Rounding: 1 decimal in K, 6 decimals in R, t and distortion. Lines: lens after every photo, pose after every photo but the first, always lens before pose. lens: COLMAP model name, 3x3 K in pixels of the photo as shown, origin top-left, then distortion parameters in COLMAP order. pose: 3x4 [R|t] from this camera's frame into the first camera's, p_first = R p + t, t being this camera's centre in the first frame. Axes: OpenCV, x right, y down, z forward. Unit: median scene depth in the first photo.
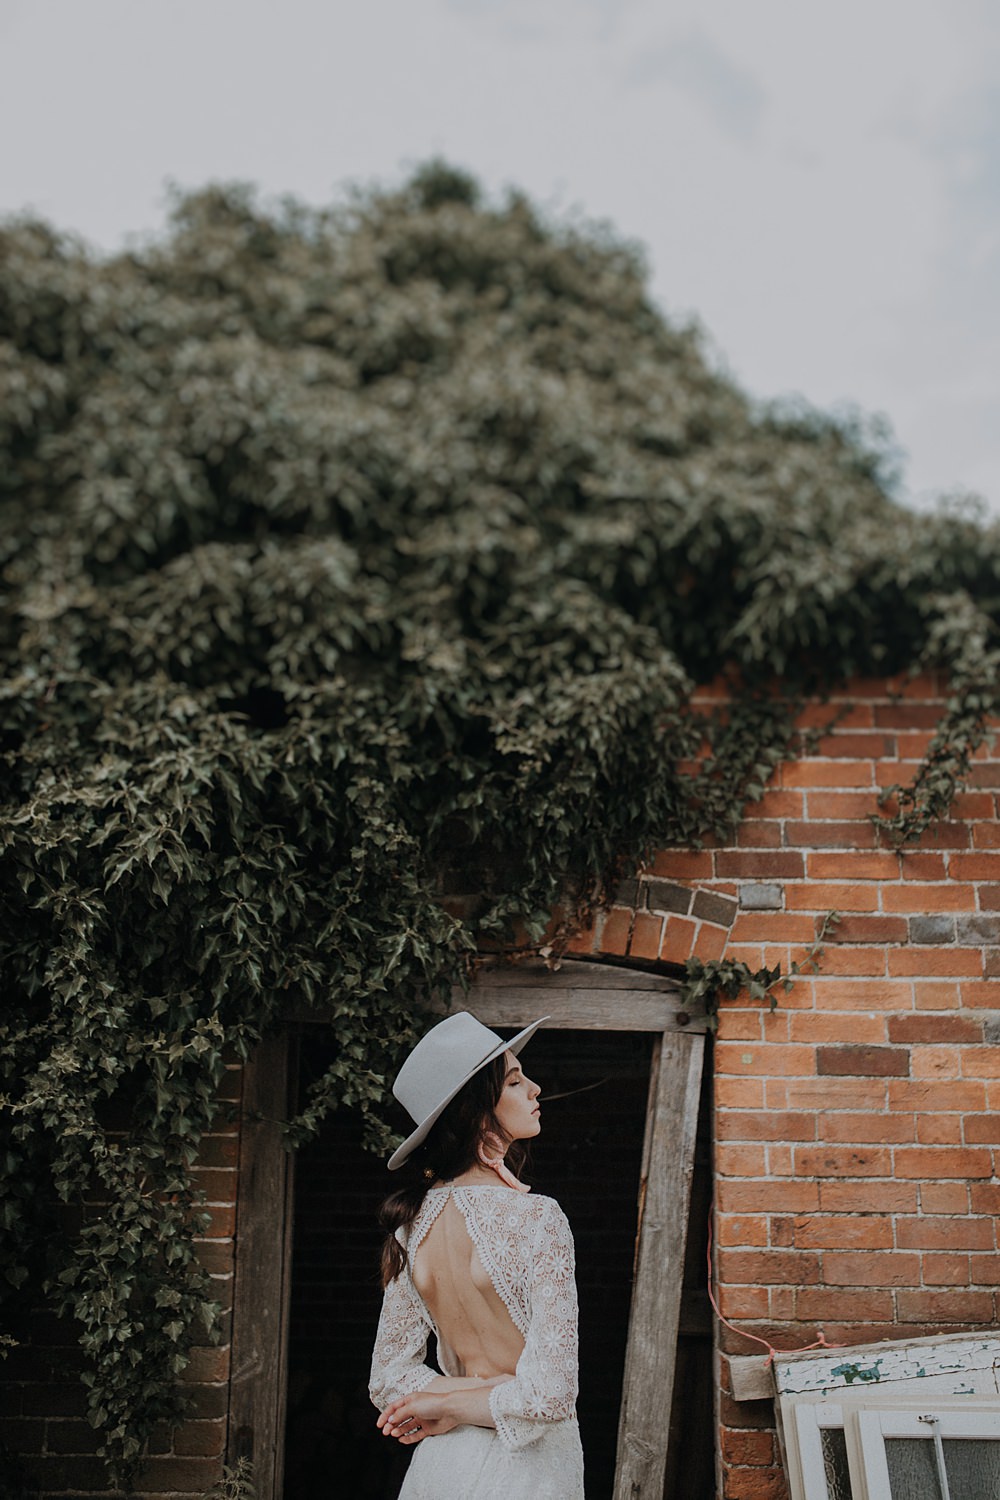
lens RADIAL K [[1408.6, 0, 500.2], [0, 1408.6, 759.6], [0, 0, 1]] dist [-0.002209, 0.000000]
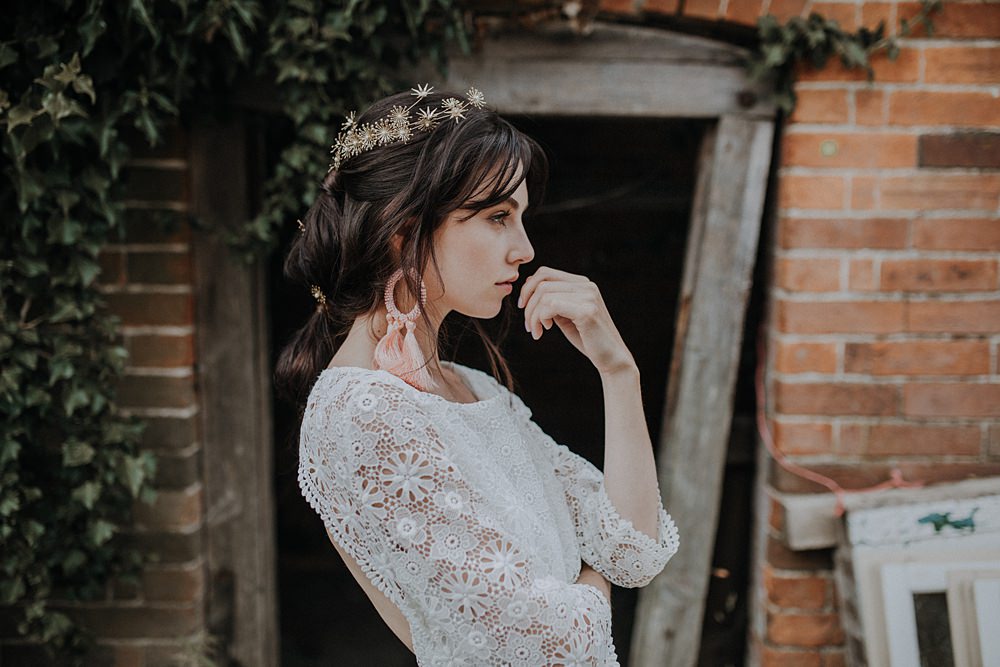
lens RADIAL K [[939.1, 0, 494.0], [0, 939.1, 333.4], [0, 0, 1]] dist [-0.002209, 0.000000]
pose [[0.999958, -0.006688, -0.006333, -0.007940], [0.008394, 0.944780, 0.327596, 0.143664], [0.003792, -0.327636, 0.944797, 0.496922]]
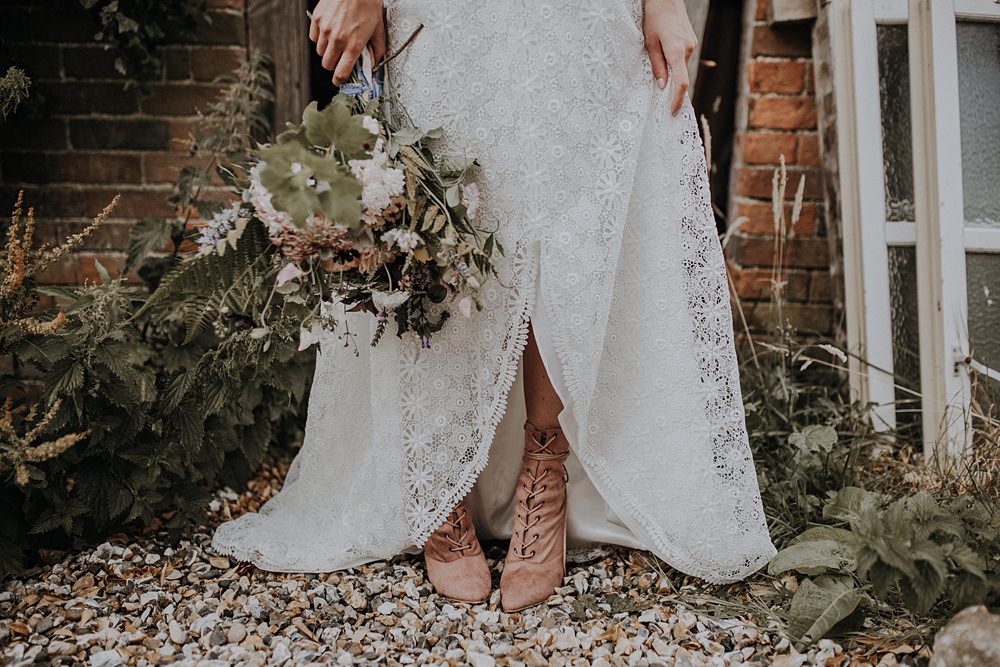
lens RADIAL K [[939.1, 0, 494.8], [0, 939.1, 329.6], [0, 0, 1]] dist [-0.002209, 0.000000]
pose [[0.999876, 0.008755, -0.013072, -0.010688], [-0.002009, 0.895118, 0.445826, 0.352261], [0.015604, -0.445744, 0.895024, 0.332576]]
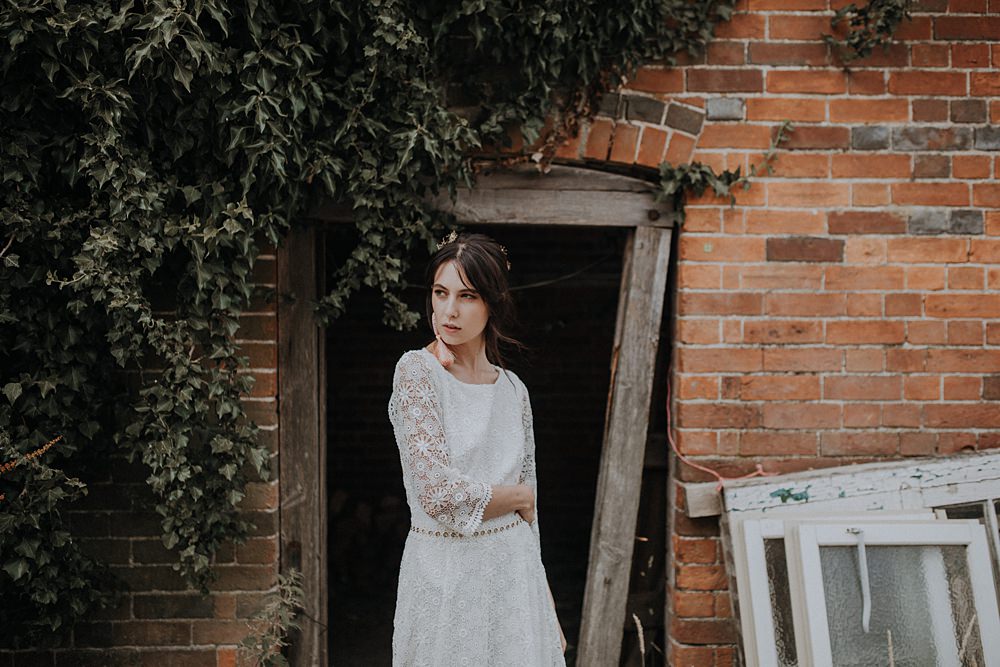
lens RADIAL K [[939.1, 0, 493.8], [0, 939.1, 338.2], [0, 0, 1]] dist [-0.002209, 0.000000]
pose [[0.999411, -0.008426, 0.033277, -0.031392], [-0.000356, 0.966811, 0.255492, 0.089070], [-0.034326, -0.255353, 0.966238, 0.240122]]
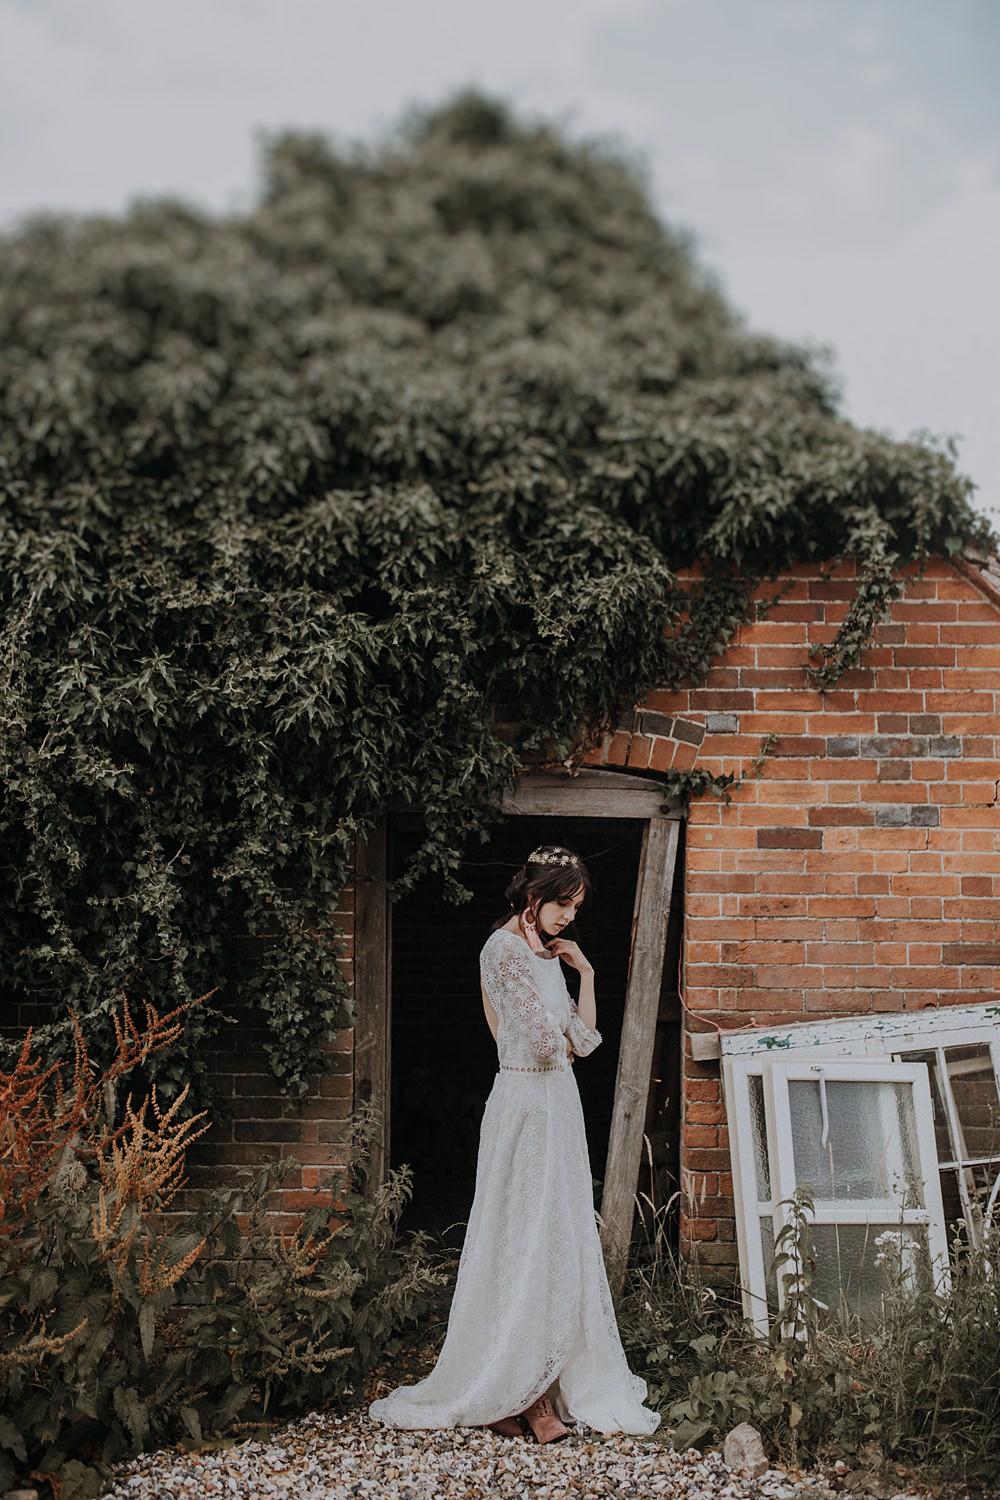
lens RADIAL K [[1408.6, 0, 496.2], [0, 1408.6, 748.8], [0, 0, 1]] dist [-0.002209, 0.000000]
pose [[0.999994, -0.003330, -0.000999, -0.040962], [0.003455, 0.984023, 0.178010, -0.137948], [0.000390, -0.178013, 0.984028, -0.412294]]
